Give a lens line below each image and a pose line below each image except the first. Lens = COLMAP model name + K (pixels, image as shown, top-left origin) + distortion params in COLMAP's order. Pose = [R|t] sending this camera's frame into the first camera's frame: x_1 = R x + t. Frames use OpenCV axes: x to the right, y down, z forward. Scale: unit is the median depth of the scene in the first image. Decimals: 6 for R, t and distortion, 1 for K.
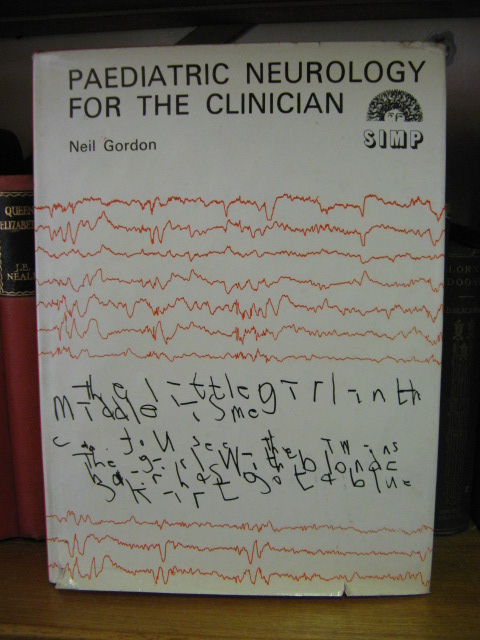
lens RADIAL K [[676.5, 0, 234.8], [0, 676.5, 326.4], [0, 0, 1]] dist [-0.074053, 0.000000]
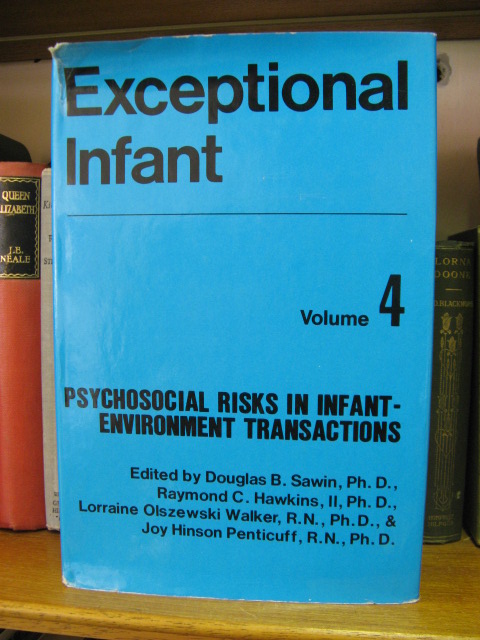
lens RADIAL K [[676.5, 0, 230.8], [0, 676.5, 335.0], [0, 0, 1]] dist [-0.074053, 0.000000]
pose [[0.998164, 0.027599, -0.053922, 0.072004], [-0.033484, 0.993202, -0.111481, 0.143118], [0.050479, 0.113082, 0.992303, 0.008304]]
